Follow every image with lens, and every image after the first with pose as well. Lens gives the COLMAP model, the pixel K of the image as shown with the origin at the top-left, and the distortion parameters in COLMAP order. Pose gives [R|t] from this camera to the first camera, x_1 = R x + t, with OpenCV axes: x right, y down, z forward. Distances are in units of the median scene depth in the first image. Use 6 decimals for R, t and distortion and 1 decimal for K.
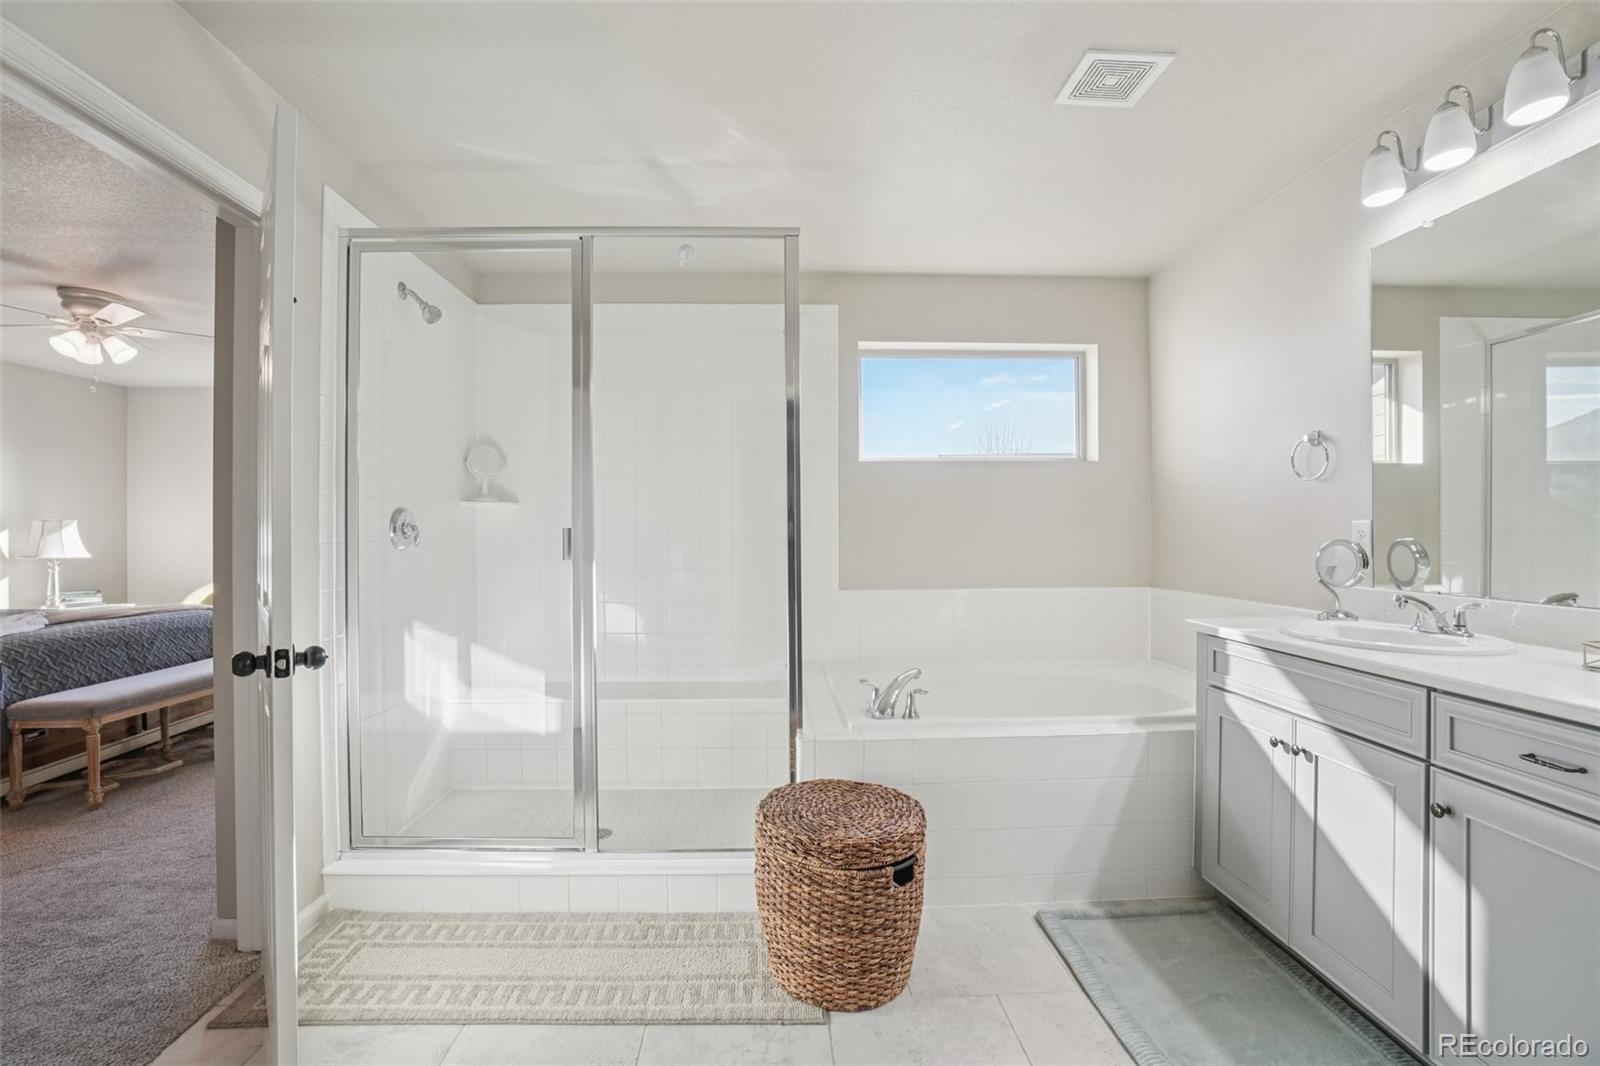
lens RADIAL K [[717.0, 0, 800.2], [0, 717.0, 530.9], [0, 0, 1]] dist [-0.018349, 0.001404]
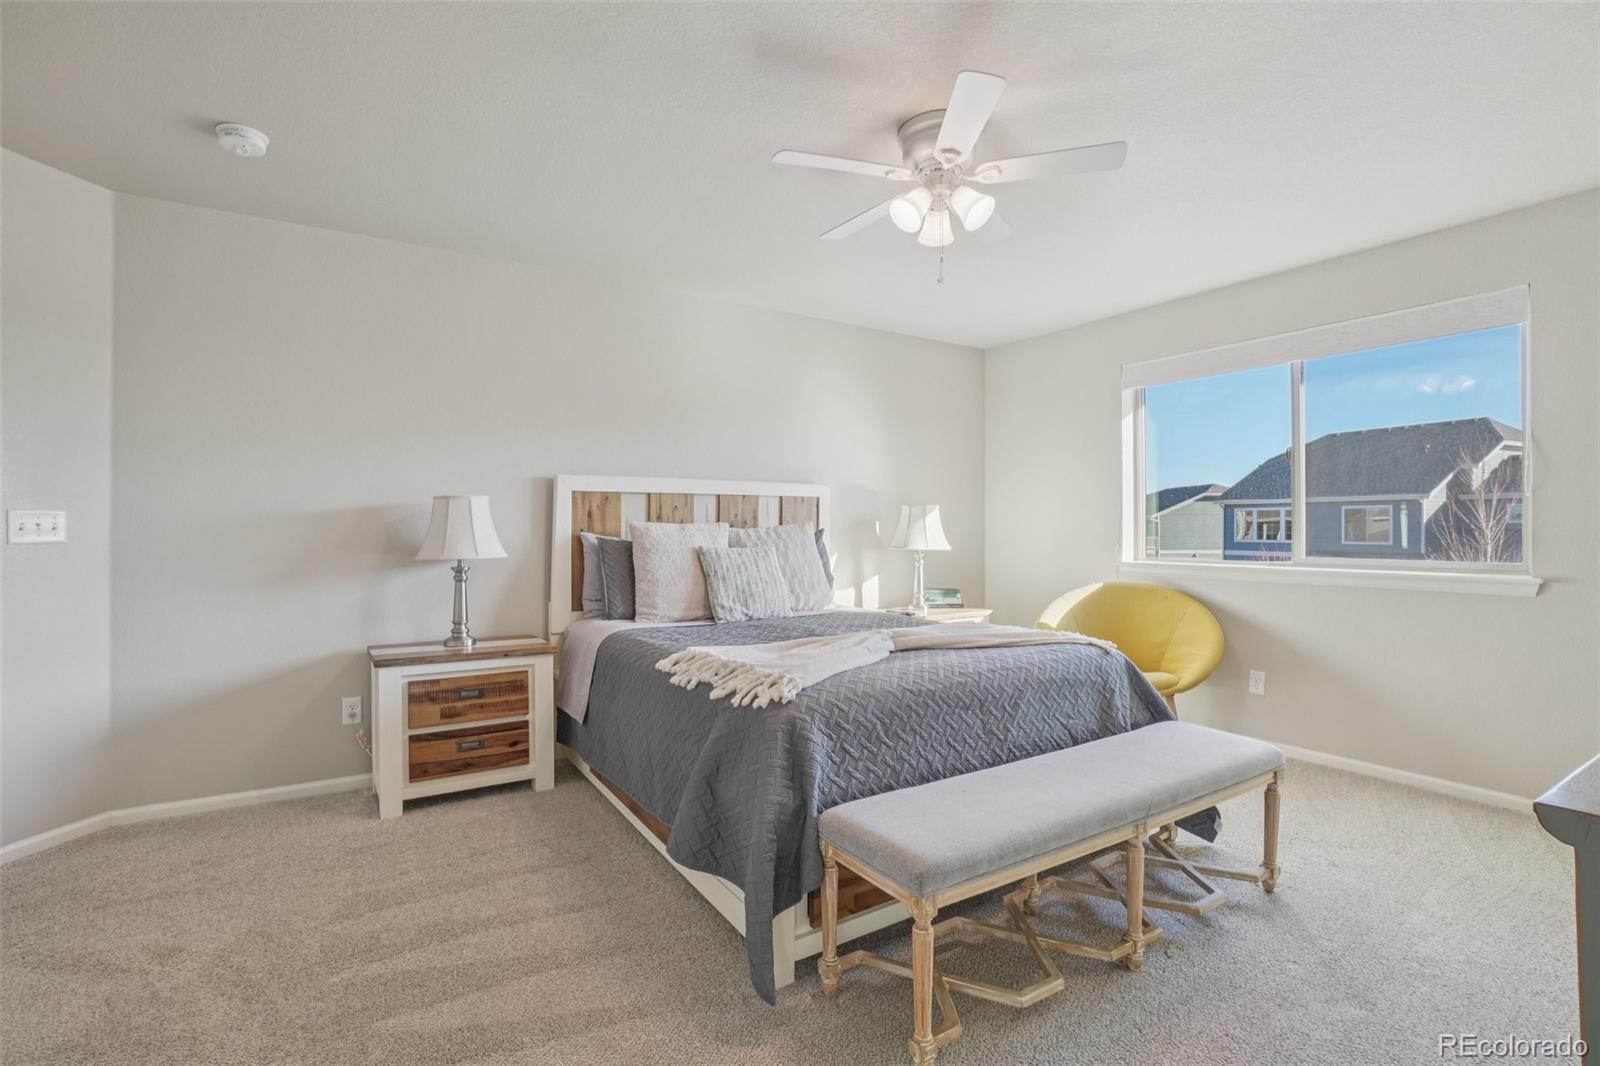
lens RADIAL K [[717.0, 0, 800.8], [0, 717.0, 528.4], [0, 0, 1]] dist [-0.018349, 0.001404]
pose [[0.526861, 0.004792, -0.849938, -0.541765], [-0.001766, 0.999988, 0.004544, 0.012024], [0.849950, -0.000893, 0.526863, 0.572255]]
